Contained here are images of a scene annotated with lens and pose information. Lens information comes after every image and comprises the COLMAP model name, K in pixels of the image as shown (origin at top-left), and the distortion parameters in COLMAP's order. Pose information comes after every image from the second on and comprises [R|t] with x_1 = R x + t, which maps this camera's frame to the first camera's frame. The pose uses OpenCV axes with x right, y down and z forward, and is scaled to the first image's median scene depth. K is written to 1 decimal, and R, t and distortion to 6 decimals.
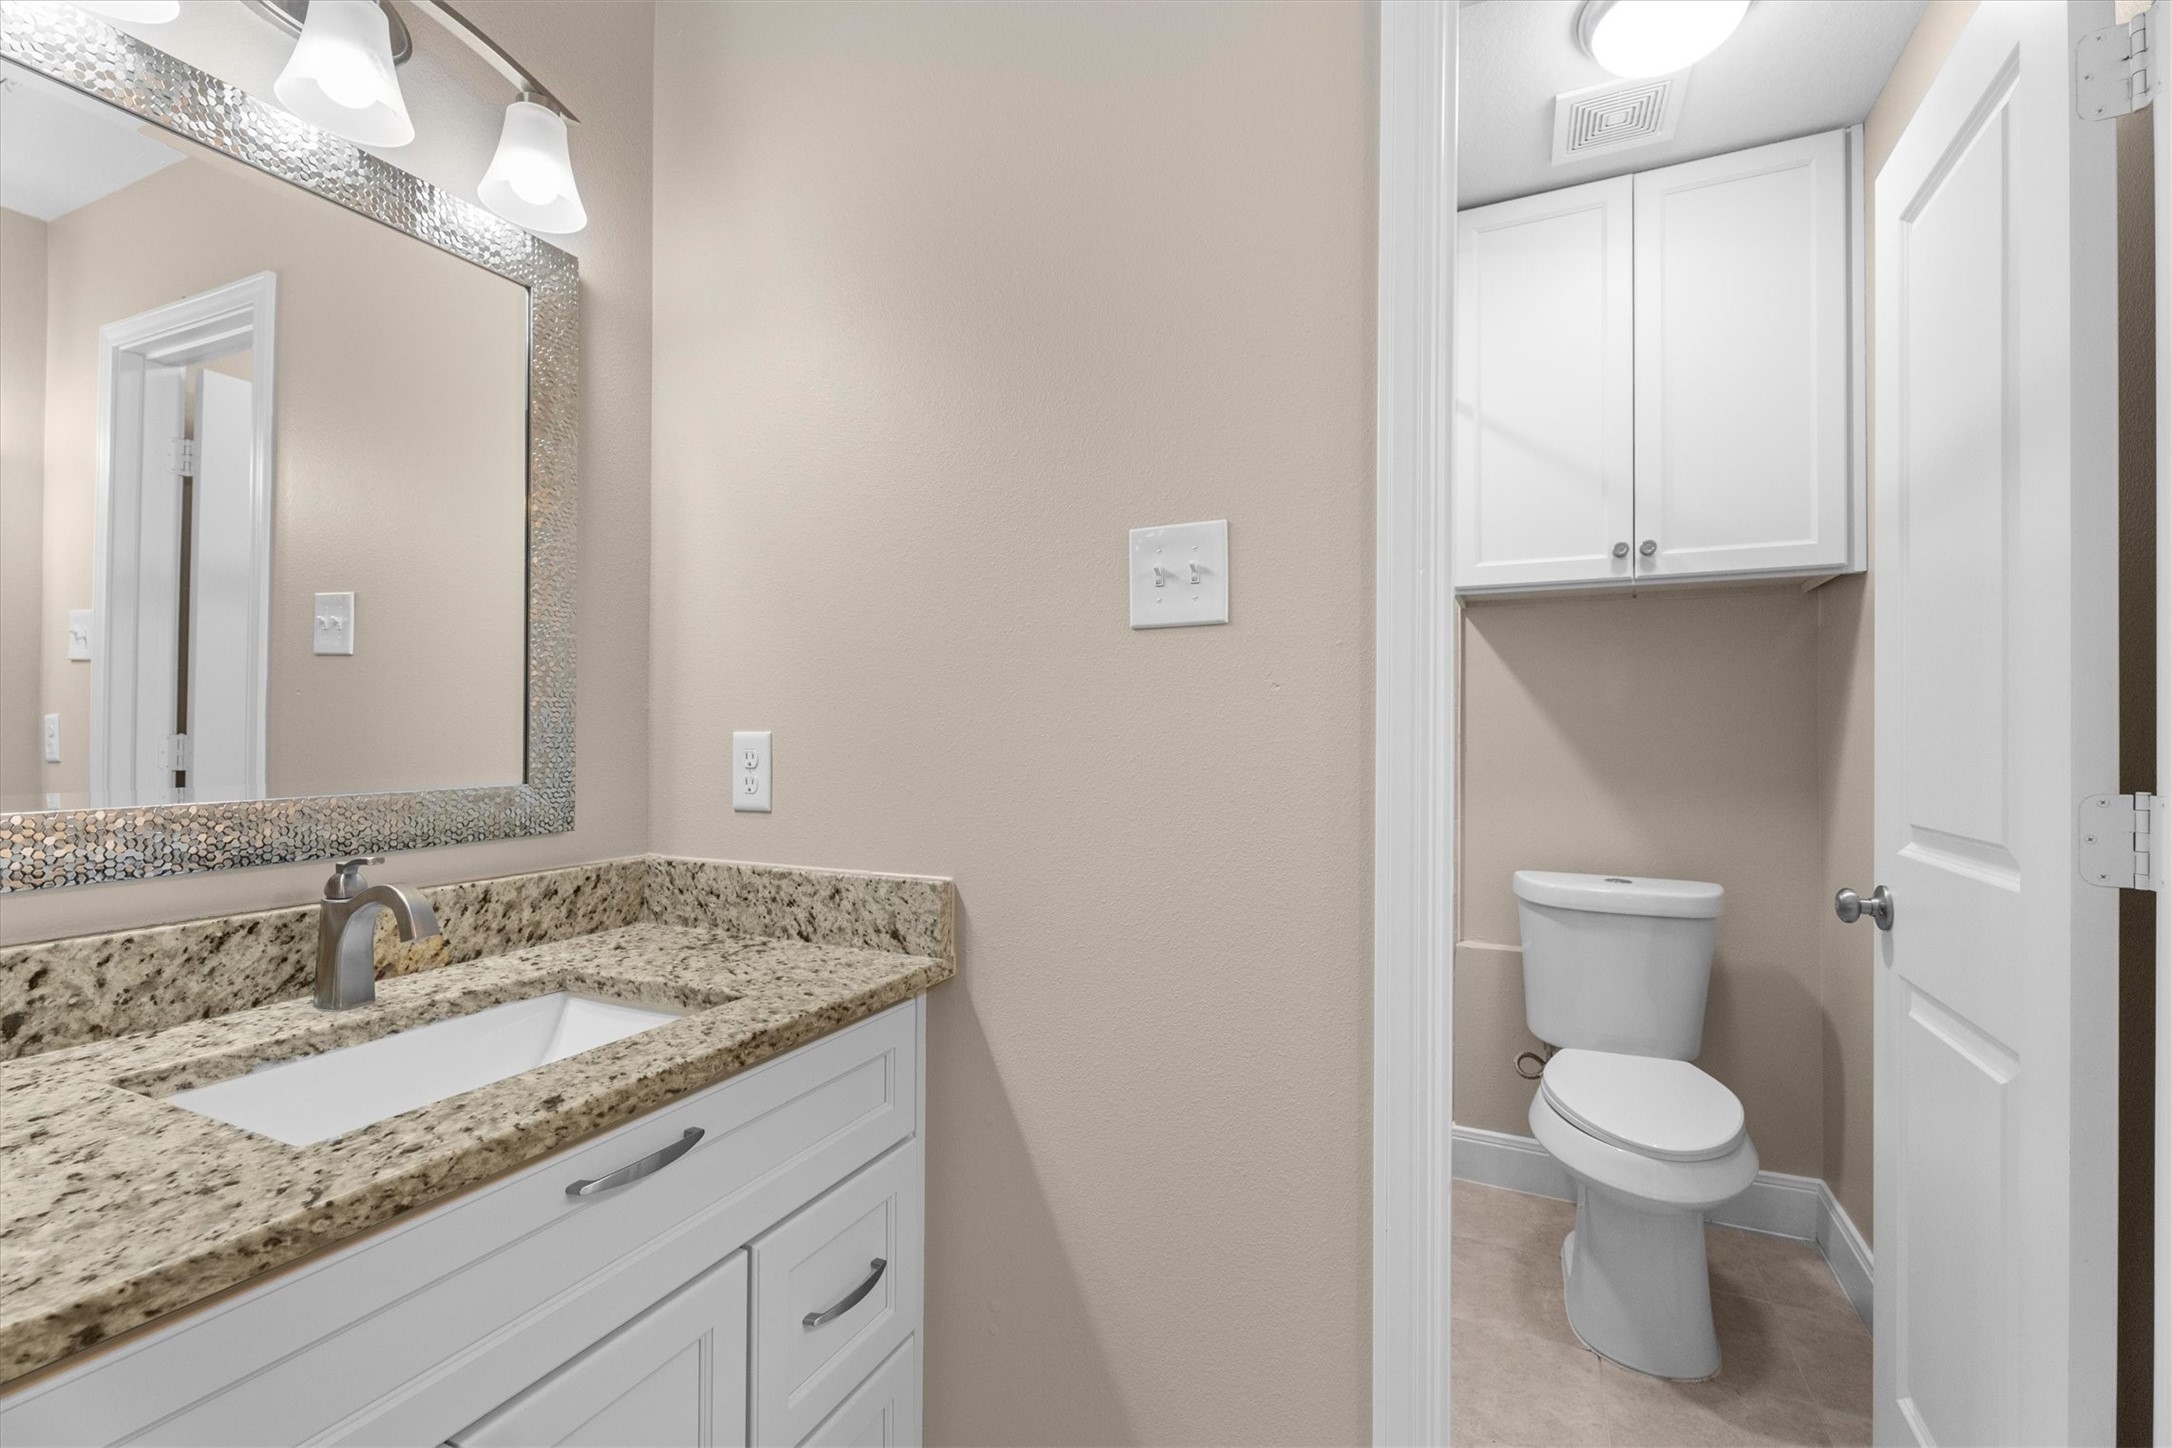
lens RADIAL K [[983.2, 0, 1086.0], [0, 983.2, 724.0], [0, 0, 1]] dist [-0.001280, -0.000160]
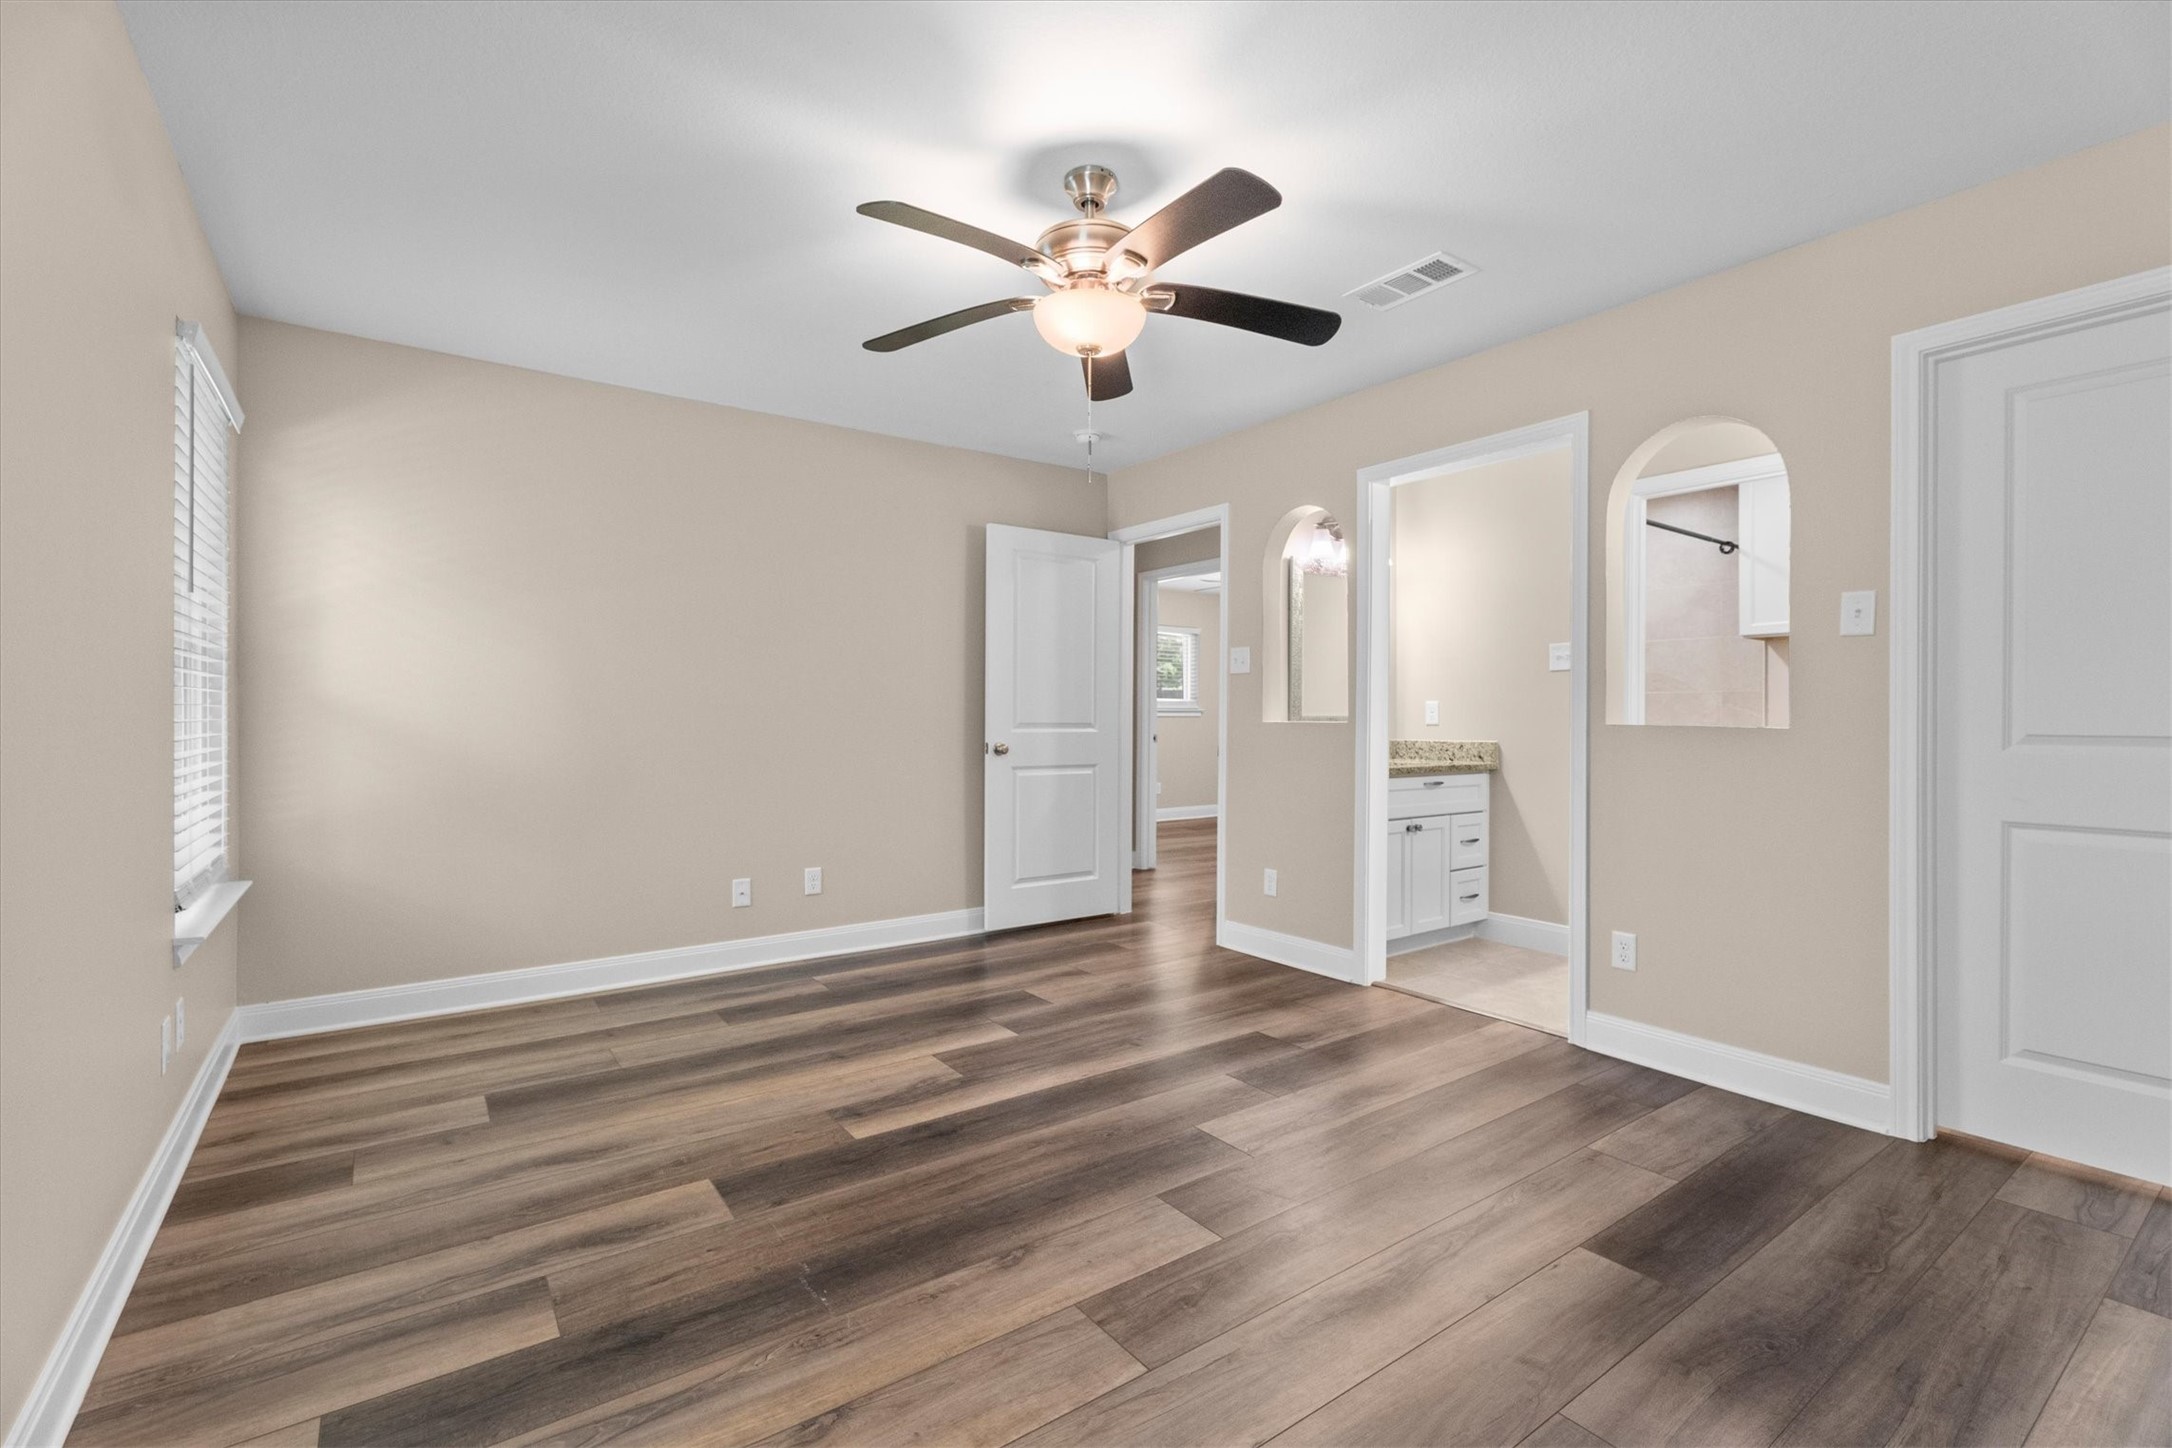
lens RADIAL K [[961.9, 0, 1078.7], [0, 961.9, 708.7], [0, 0, 1]] dist [-0.002417, -0.000629]
pose [[0.854147, -0.003612, -0.520019, 0.386176], [0.007621, 0.999955, 0.005572, 0.006663], [0.519976, -0.008722, 0.854136, -2.793702]]
